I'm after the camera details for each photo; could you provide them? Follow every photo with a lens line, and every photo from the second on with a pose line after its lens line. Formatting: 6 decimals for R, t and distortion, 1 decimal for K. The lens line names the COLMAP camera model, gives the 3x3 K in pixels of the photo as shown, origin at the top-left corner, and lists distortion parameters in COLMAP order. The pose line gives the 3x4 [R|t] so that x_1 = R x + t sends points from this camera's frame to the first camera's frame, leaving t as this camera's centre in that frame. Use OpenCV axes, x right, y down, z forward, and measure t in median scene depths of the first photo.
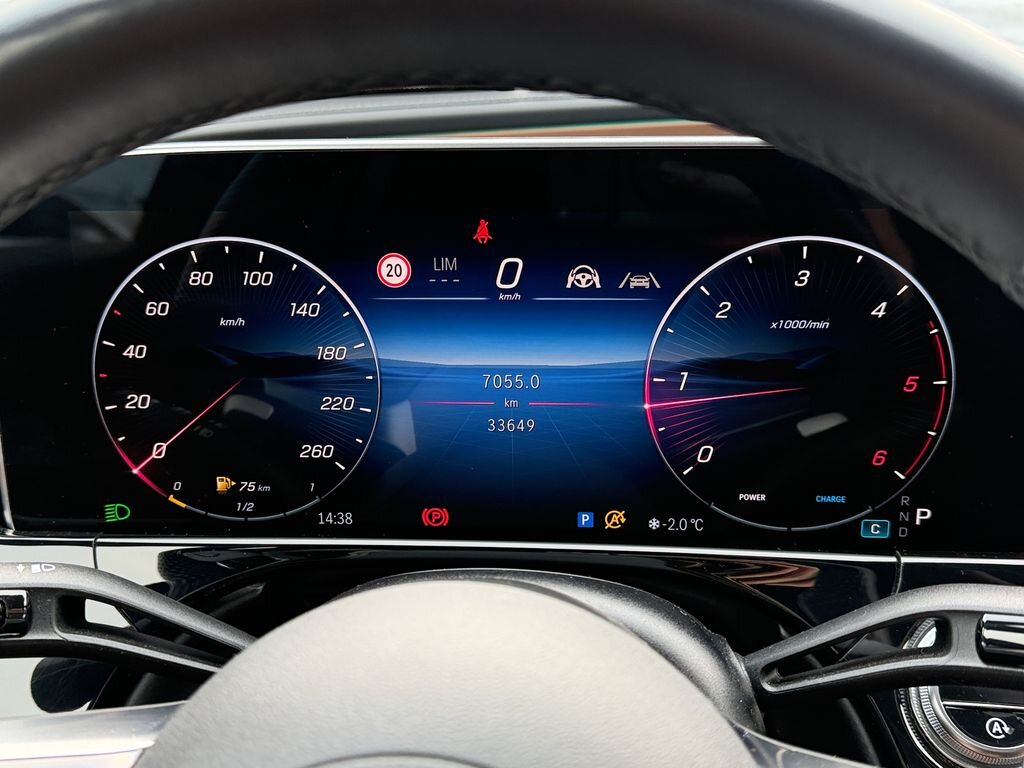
lens RADIAL K [[1083.1, 0, 512.9], [0, 1083.1, 395.9], [0, 0, 1]] dist [0.177888, -0.443891]
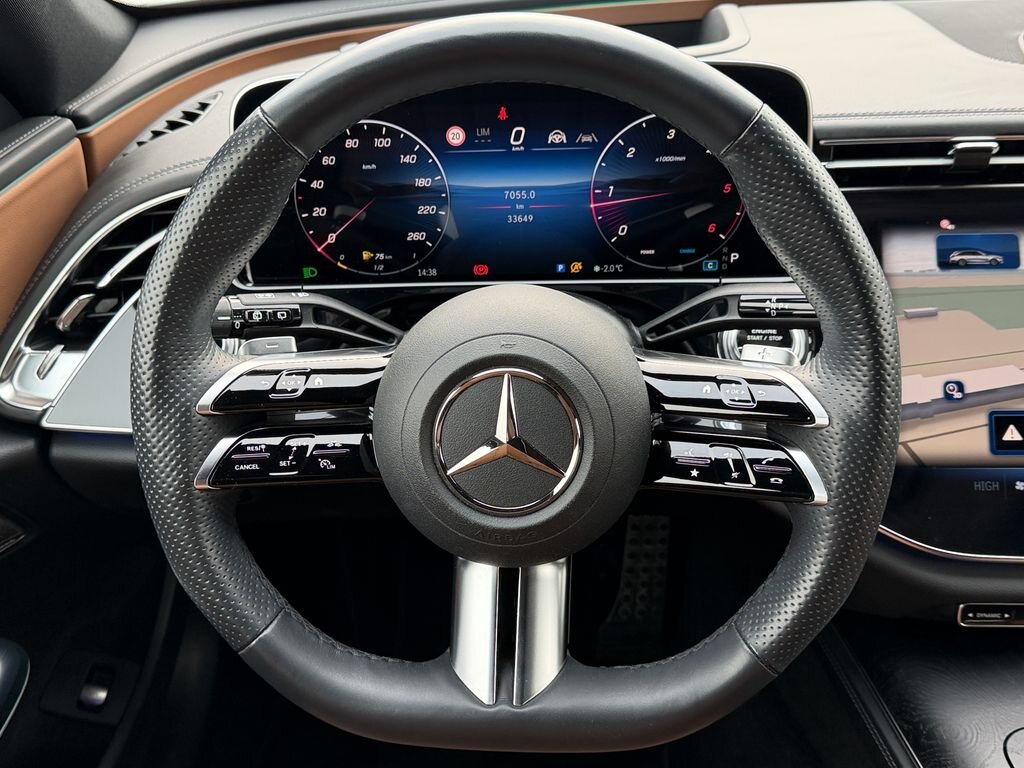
lens RADIAL K [[1083.1, 0, 512.9], [0, 1083.1, 395.9], [0, 0, 1]] dist [0.177888, -0.443891]
pose [[0.998535, -0.041225, 0.035039, -0.094317], [0.033760, 0.980833, 0.191906, -0.034227], [-0.042279, -0.190442, 0.980788, -0.919235]]
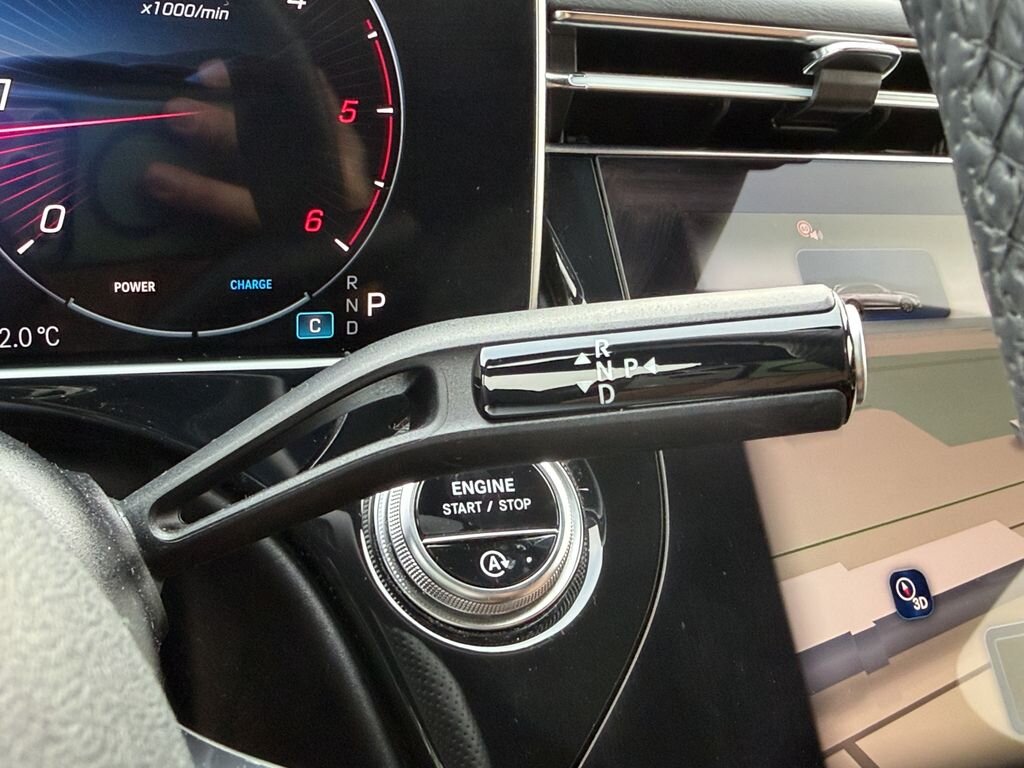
lens RADIAL K [[1095.3, 0, 512.0], [0, 1095.3, 384.0], [0, 0, 1]] dist [0.000164, -0.001745]
pose [[0.874586, -0.065203, 0.480466, 0.099444], [0.069410, 0.997547, 0.009029, 0.163212], [-0.479876, 0.025453, 0.876967, 0.322989]]
